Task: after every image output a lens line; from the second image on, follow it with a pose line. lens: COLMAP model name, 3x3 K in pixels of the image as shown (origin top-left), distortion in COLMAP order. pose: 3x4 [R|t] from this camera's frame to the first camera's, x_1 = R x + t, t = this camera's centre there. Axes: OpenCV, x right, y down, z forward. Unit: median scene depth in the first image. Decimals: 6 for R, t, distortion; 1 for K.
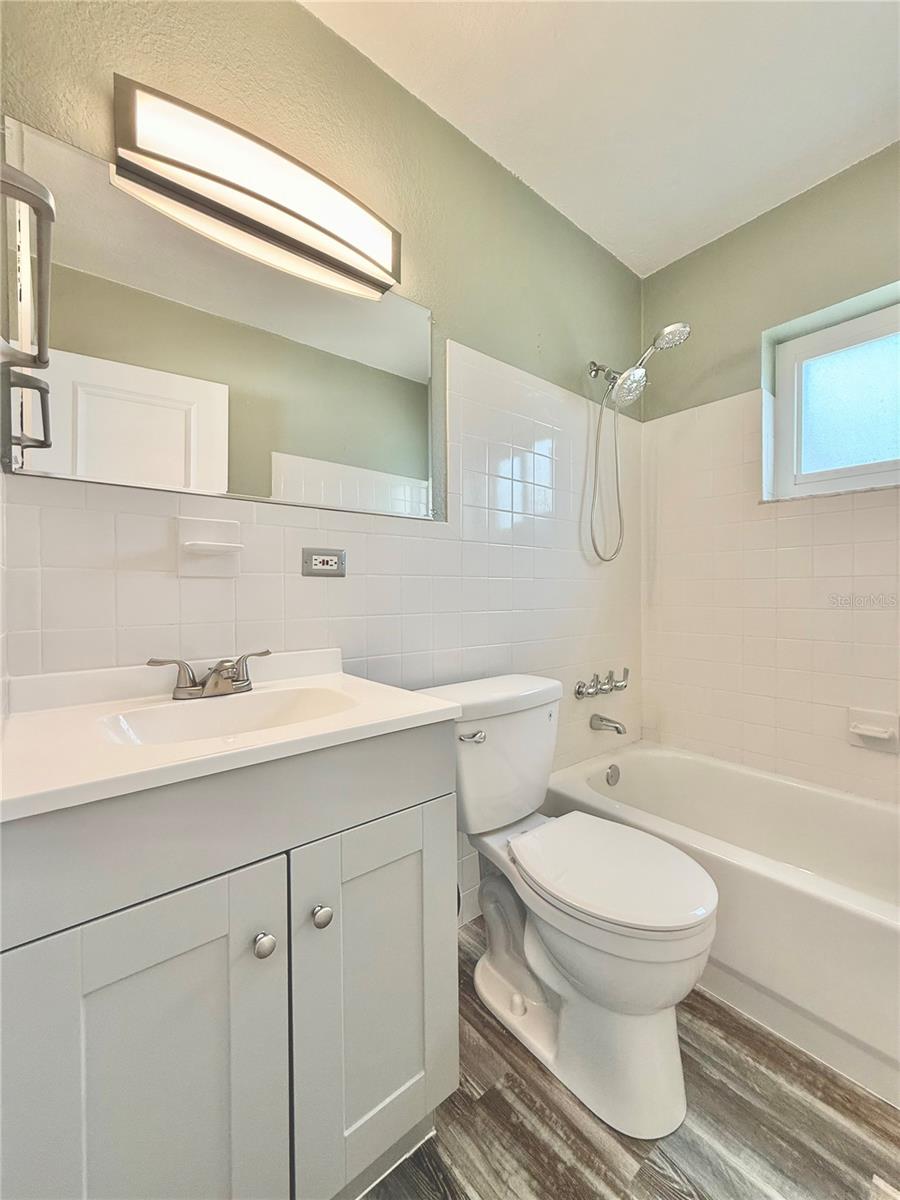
lens RADIAL K [[479.0, 0, 452.7], [0, 479.0, 594.4], [0, 0, 1]] dist [-0.001680, 0.000385]
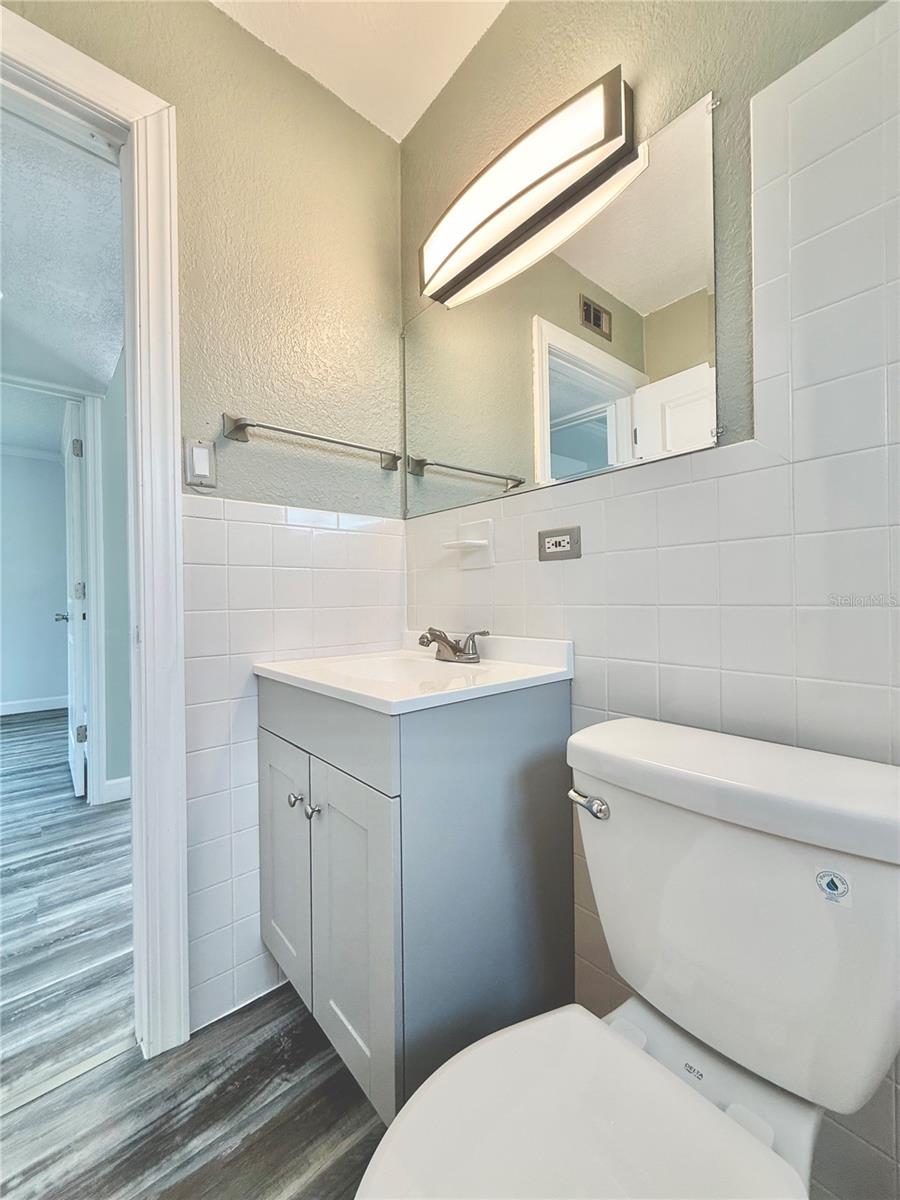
lens RADIAL K [[479.0, 0, 452.7], [0, 479.0, 594.4], [0, 0, 1]] dist [-0.001680, 0.000385]
pose [[0.021744, -0.000739, -0.999763, 0.541367], [0.014042, 0.999901, -0.000434, 0.022390], [0.999665, -0.014029, 0.021752, 0.668672]]
